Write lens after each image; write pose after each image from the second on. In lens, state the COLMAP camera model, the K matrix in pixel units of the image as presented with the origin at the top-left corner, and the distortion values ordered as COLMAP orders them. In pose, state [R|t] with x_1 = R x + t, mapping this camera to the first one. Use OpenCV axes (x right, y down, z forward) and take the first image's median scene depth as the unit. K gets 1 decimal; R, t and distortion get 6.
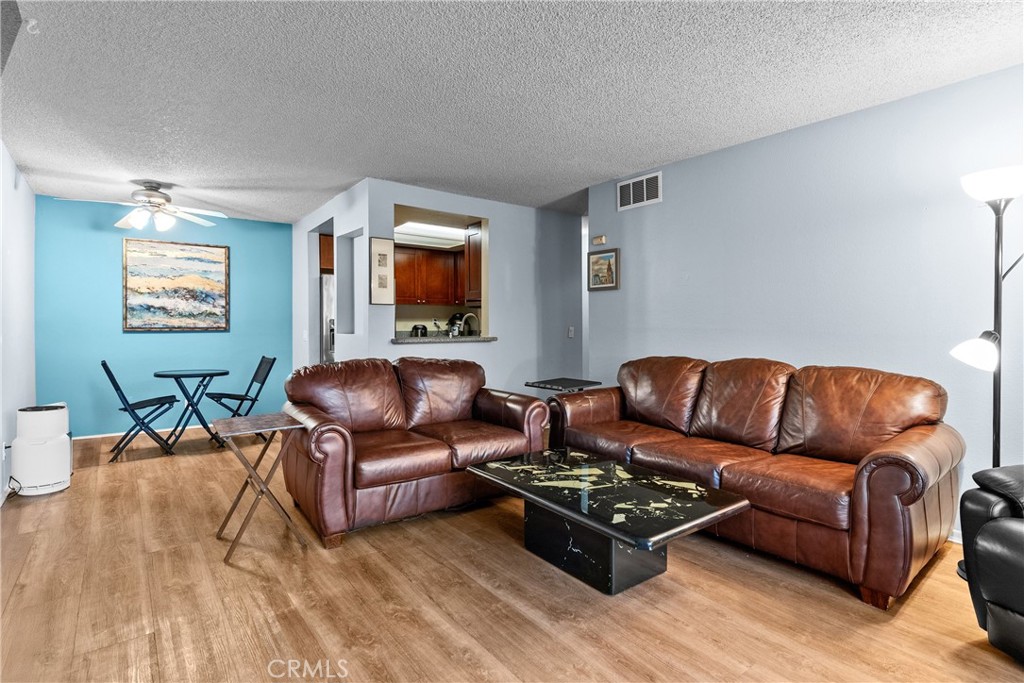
lens RADIAL K [[512.7, 0, 510.1], [0, 512.7, 326.3], [0, 0, 1]] dist [-0.001283, 0.002841]
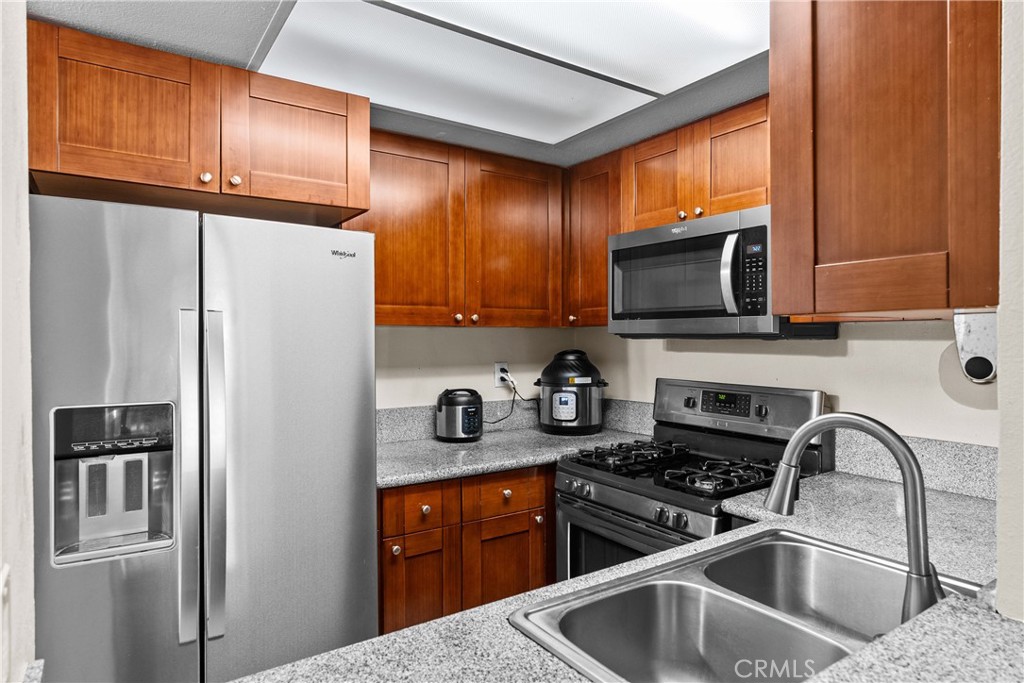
lens RADIAL K [[606.6, 0, 506.1], [0, 606.6, 336.6], [0, 0, 1]] dist [0.003885, 0.000499]
pose [[0.996954, 0.002018, -0.077964, -0.187915], [-0.002312, 0.999991, -0.003682, -0.055185], [0.077956, 0.003851, 0.996949, 0.988459]]
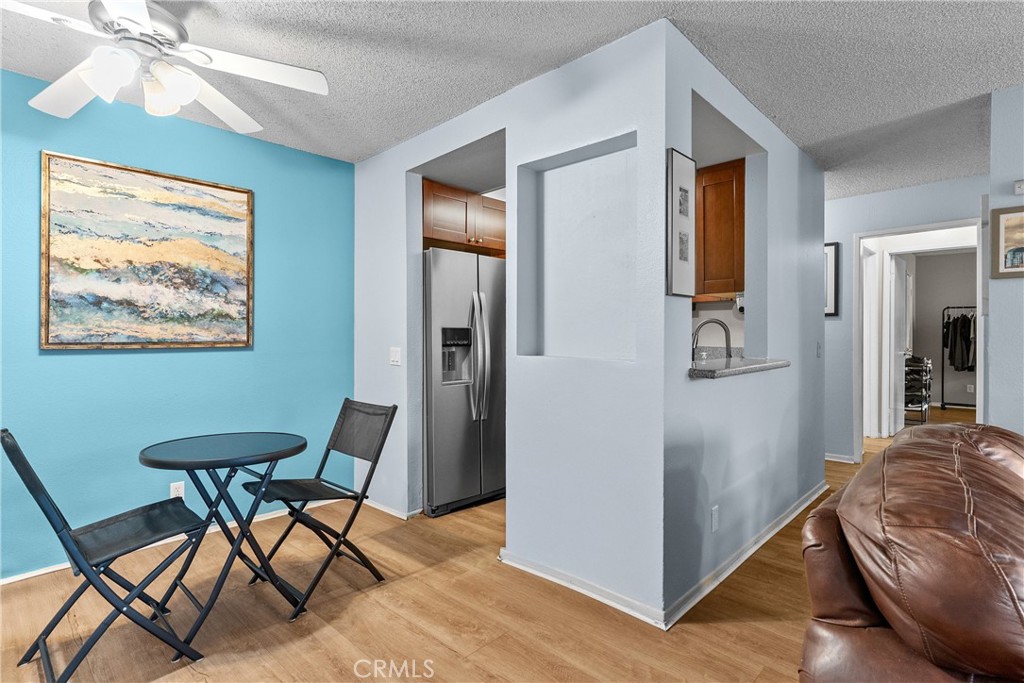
lens RADIAL K [[512.7, 0, 513.1], [0, 512.7, 333.7], [0, 0, 1]] dist [-0.001283, 0.002841]
pose [[0.988238, 0.002819, 0.152895, -0.466180], [-0.002268, 0.999990, -0.003783, -0.005608], [-0.152905, 0.003391, 0.988235, 0.550431]]
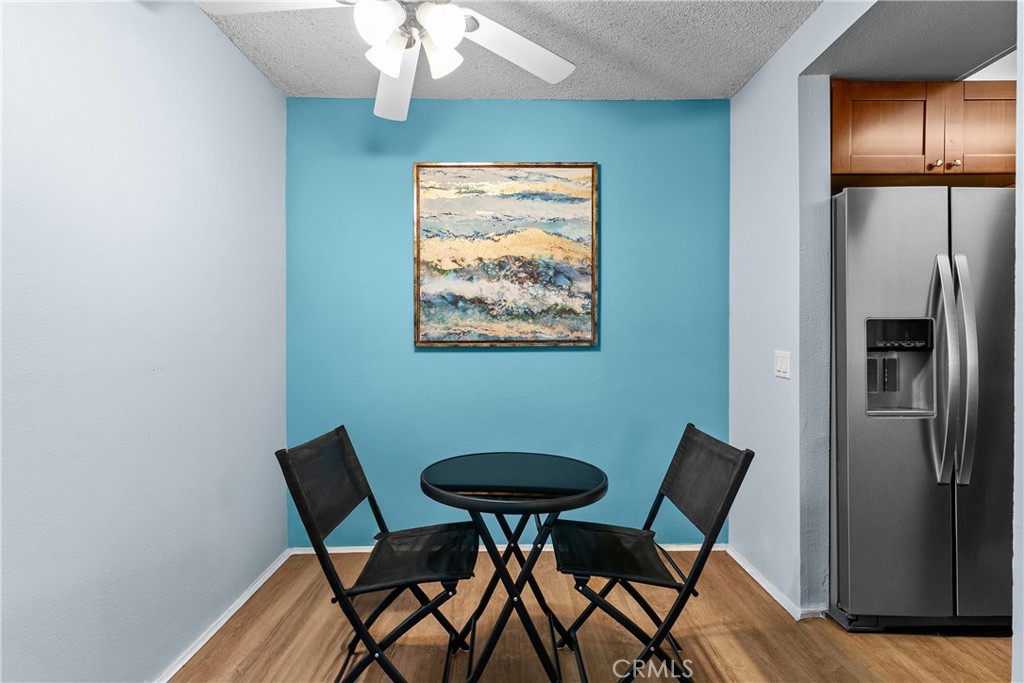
lens RADIAL K [[512.7, 0, 507.3], [0, 512.7, 339.1], [0, 0, 1]] dist [-0.001283, 0.002841]
pose [[0.793462, 0.006605, -0.608584, -0.431849], [0.001309, 0.999920, 0.012558, -0.006020], [0.608619, -0.010761, 0.793390, 0.757410]]
